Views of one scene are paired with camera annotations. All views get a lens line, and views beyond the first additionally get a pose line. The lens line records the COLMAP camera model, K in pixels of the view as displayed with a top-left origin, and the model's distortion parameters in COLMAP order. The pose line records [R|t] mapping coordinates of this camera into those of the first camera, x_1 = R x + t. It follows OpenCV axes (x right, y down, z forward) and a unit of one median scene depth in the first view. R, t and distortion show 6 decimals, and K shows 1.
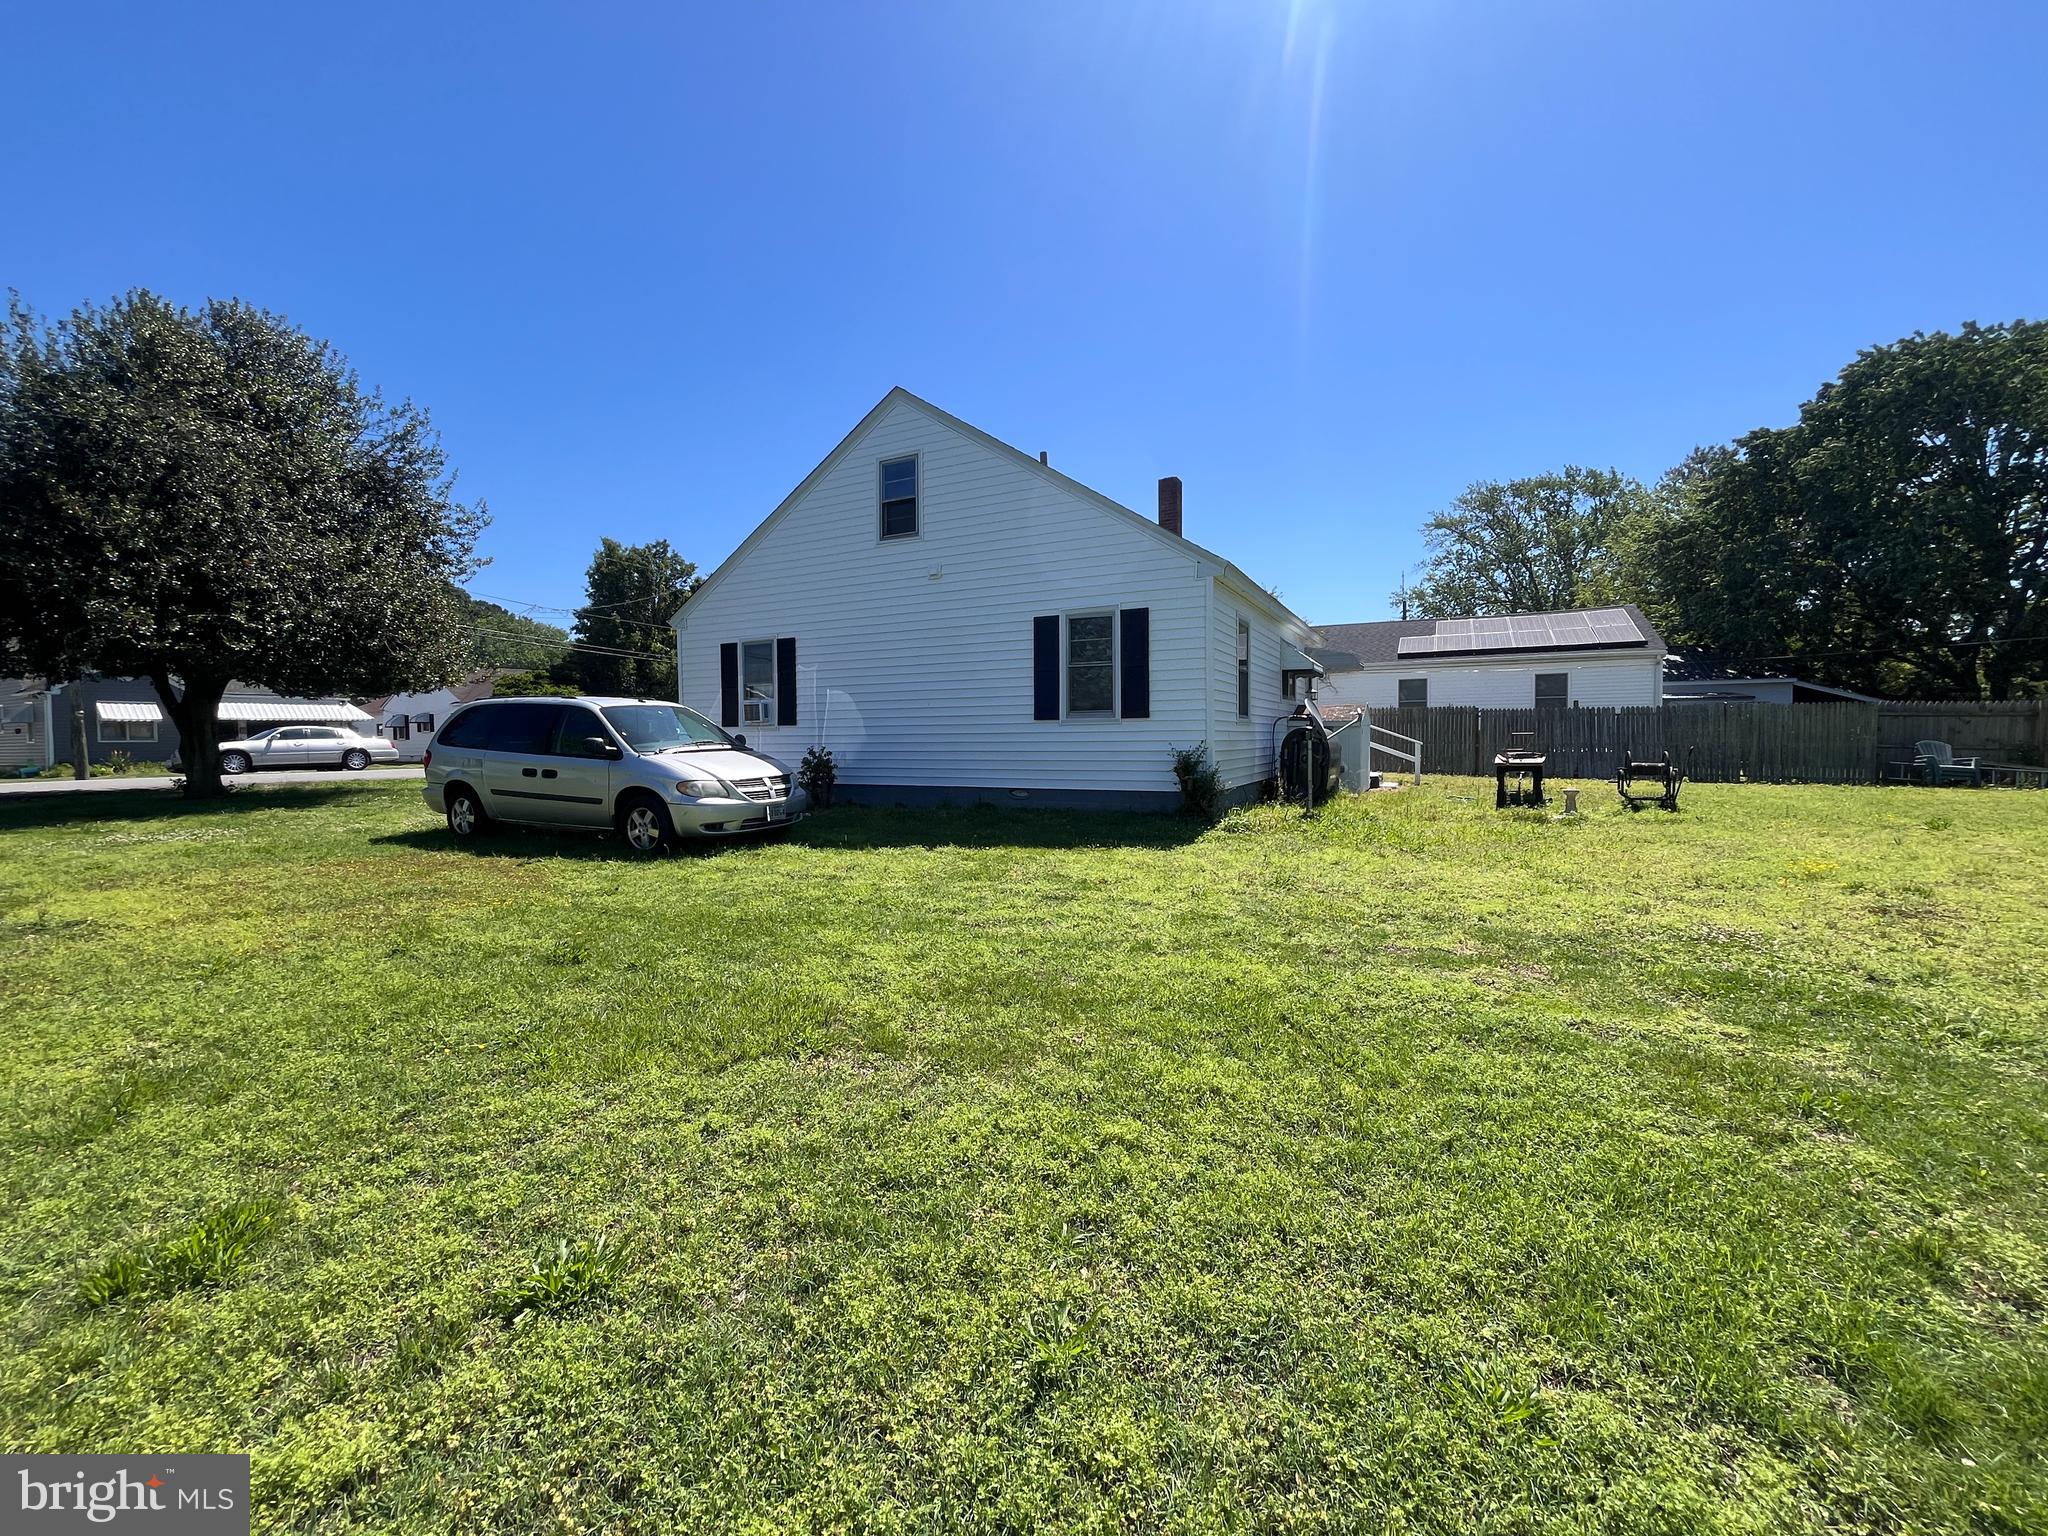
lens RADIAL K [[821.6, 0, 1023.8], [0, 821.6, 757.6], [0, 0, 1]] dist [-0.008754, -0.000223]
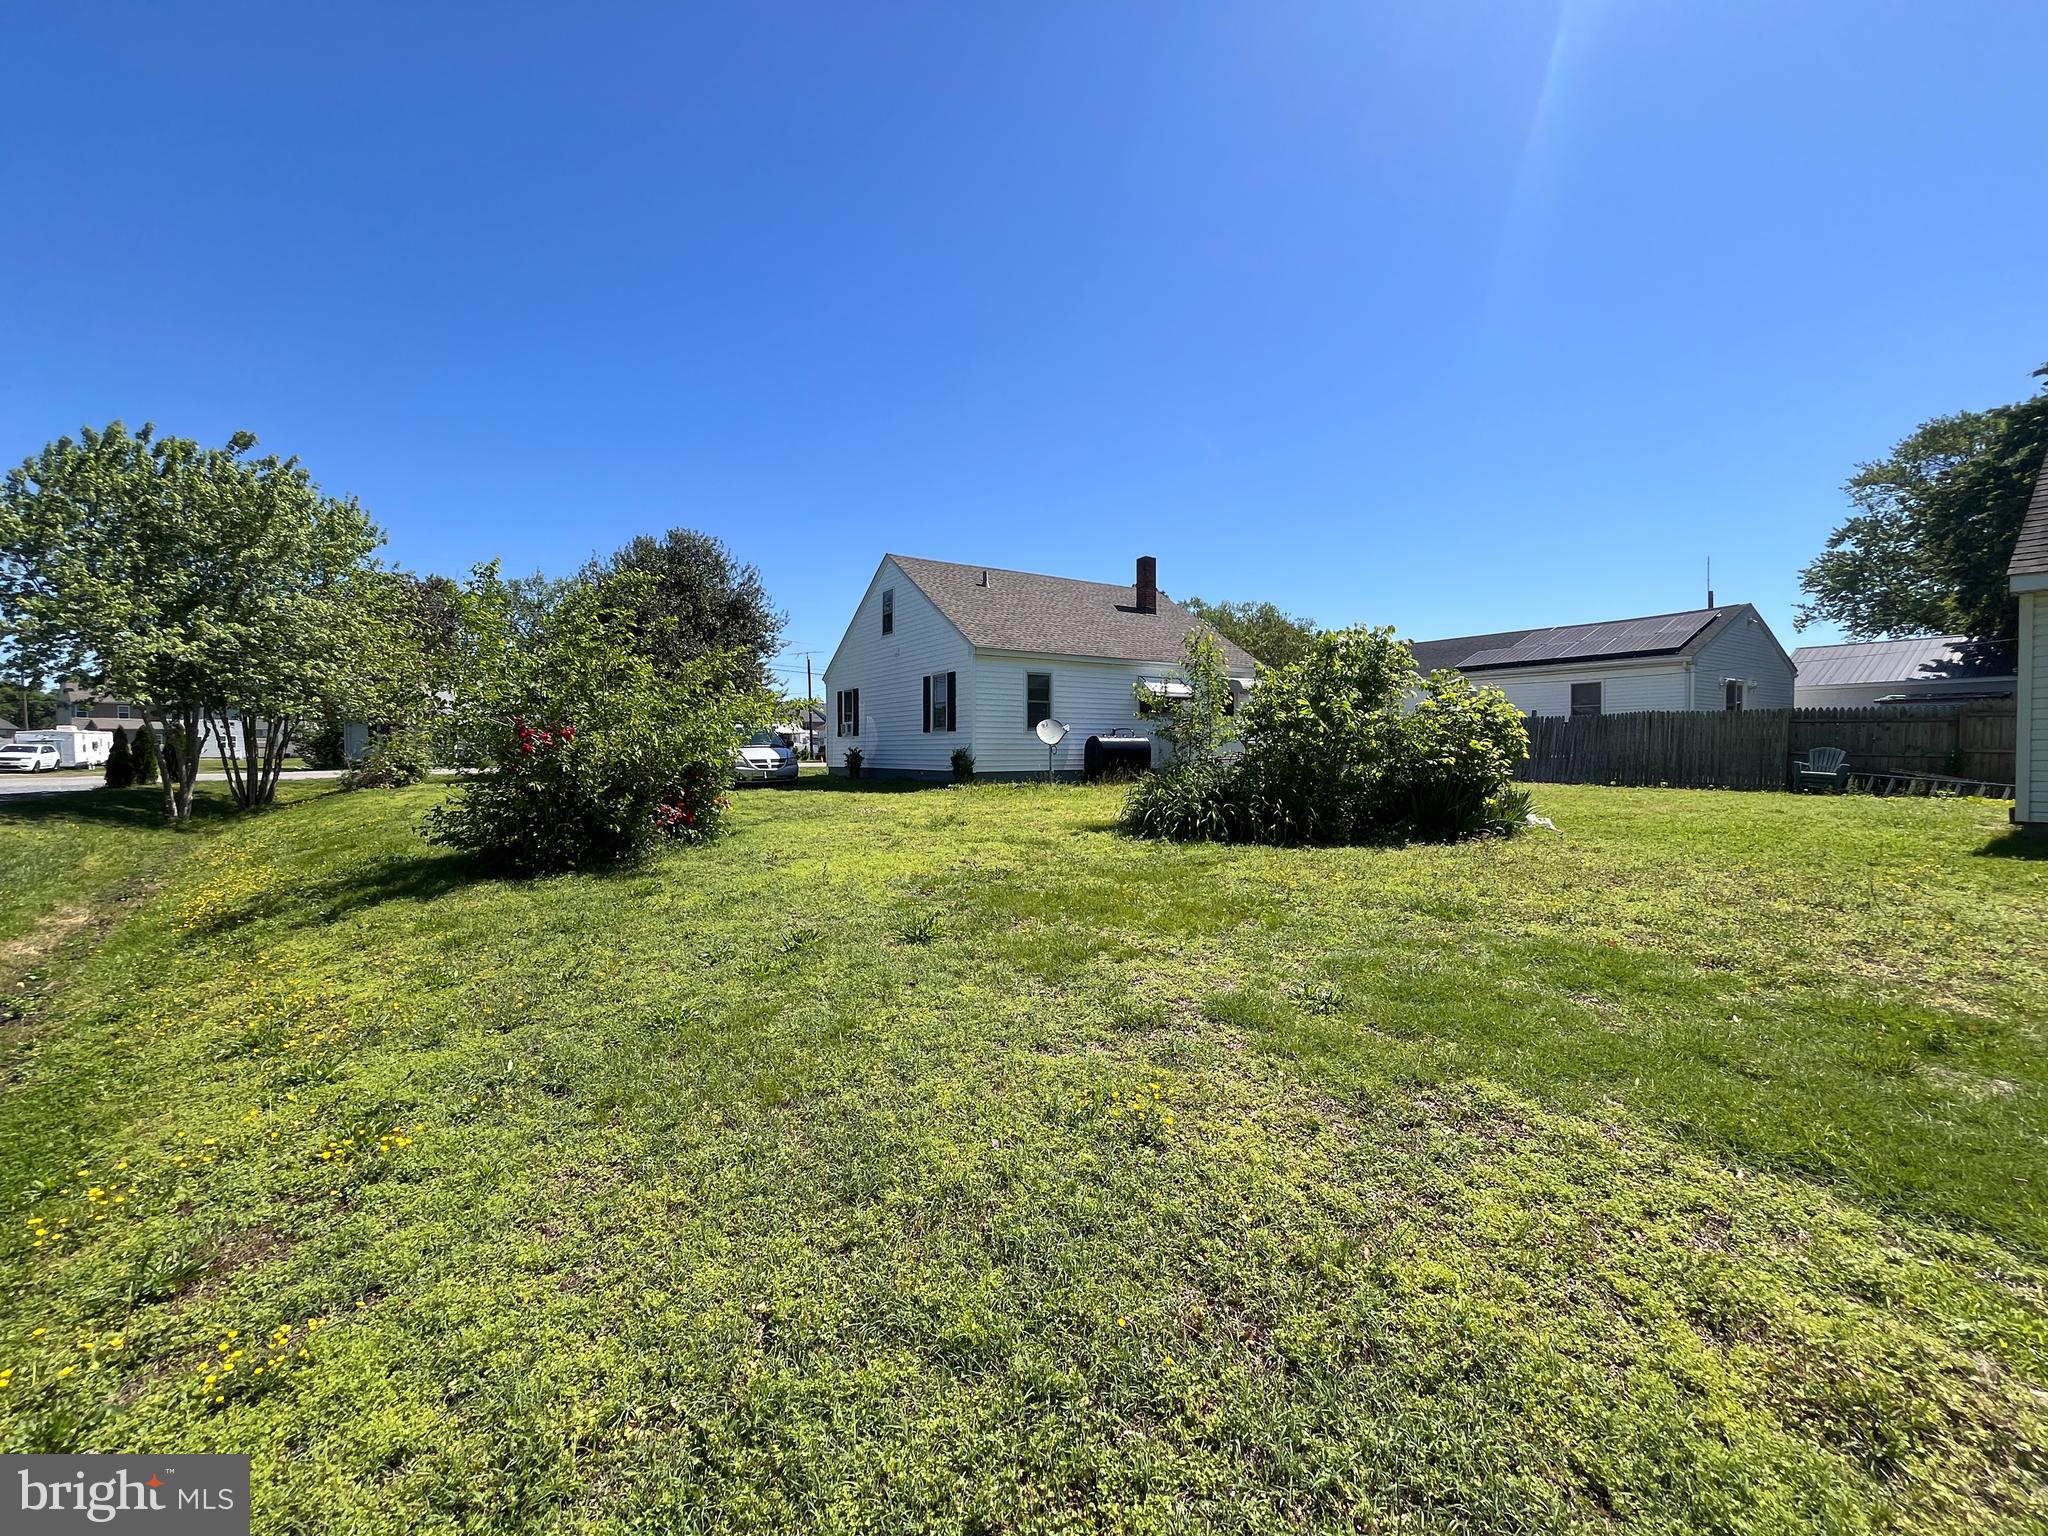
lens RADIAL K [[821.6, 0, 1024.1], [0, 821.6, 763.3], [0, 0, 1]] dist [-0.008754, -0.000223]
pose [[0.871662, 0.013191, -0.489930, 0.847477], [-0.014056, 0.999899, 0.001914, 0.011706], [0.489906, 0.005218, 0.871760, -0.386613]]
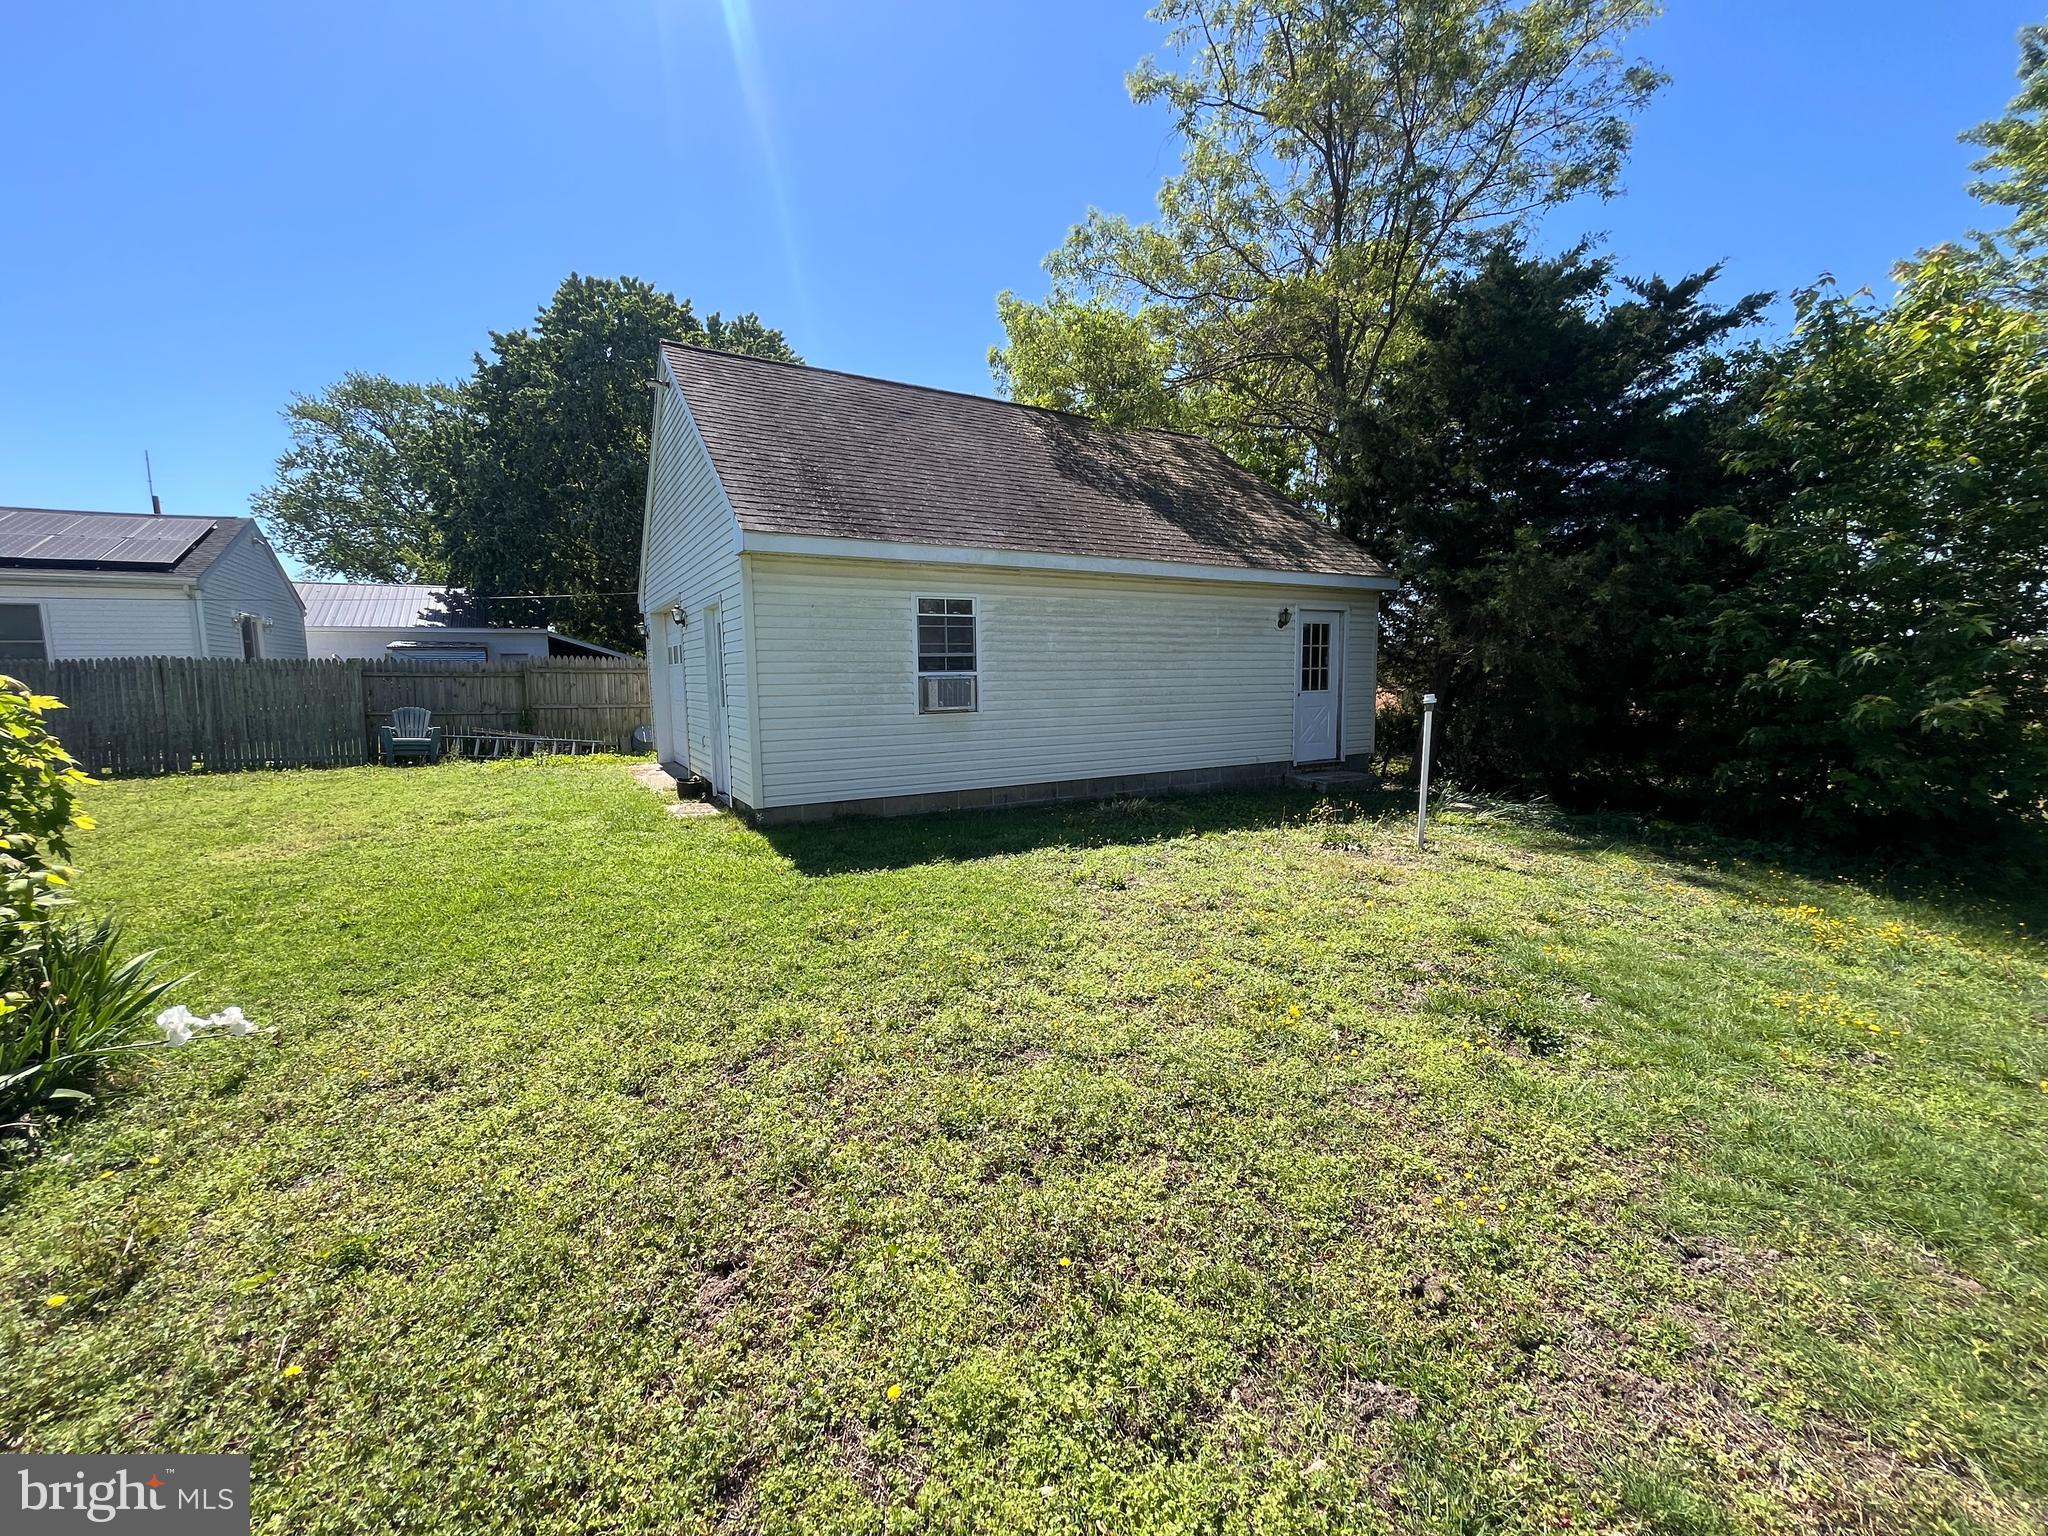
lens RADIAL K [[821.6, 0, 1026.3], [0, 821.6, 764.6], [0, 0, 1]] dist [-0.008754, -0.000223]
pose [[0.524727, -0.093013, 0.846174, 0.824795], [0.025002, 0.995268, 0.093897, -0.028078], [-0.850903, -0.028114, 0.524569, 0.012950]]
